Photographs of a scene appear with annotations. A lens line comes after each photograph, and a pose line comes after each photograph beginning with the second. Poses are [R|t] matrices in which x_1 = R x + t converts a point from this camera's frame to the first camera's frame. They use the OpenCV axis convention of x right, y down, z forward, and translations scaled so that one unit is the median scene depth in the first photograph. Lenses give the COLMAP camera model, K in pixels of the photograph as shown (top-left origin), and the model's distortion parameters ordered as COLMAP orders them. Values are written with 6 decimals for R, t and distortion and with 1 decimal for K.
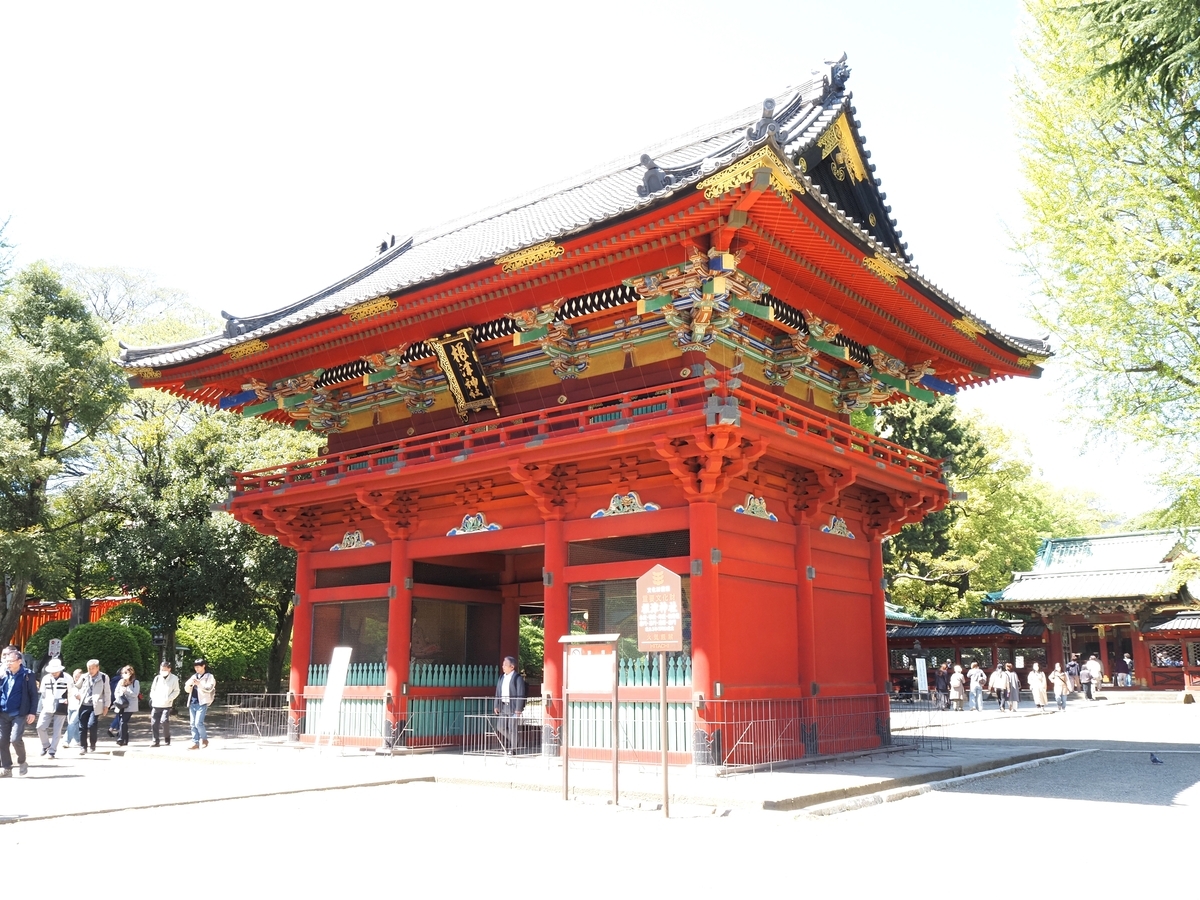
lens RADIAL K [[1068.3, 0, 600.0], [0, 1068.3, 450.0], [0, 0, 1]] dist [-0.055324, 0.005536]
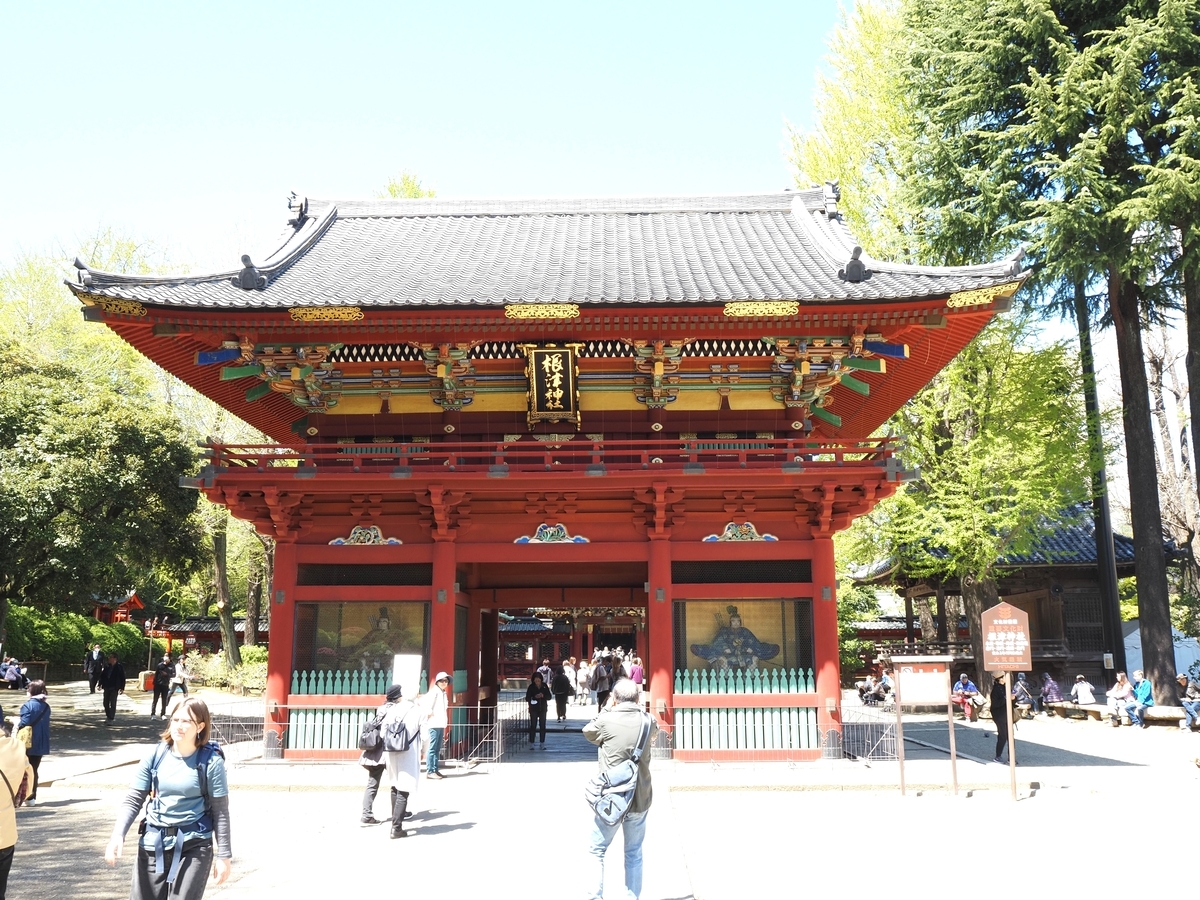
lens RADIAL K [[1001.3, 0, 600.0], [0, 1001.3, 450.0], [0, 0, 1]] dist [-0.054531, 0.011028]
pose [[0.803088, 0.122691, 0.583092, -0.652548], [-0.124964, 0.991489, -0.036513, 0.019435], [-0.582610, -0.043543, 0.811585, 0.207434]]
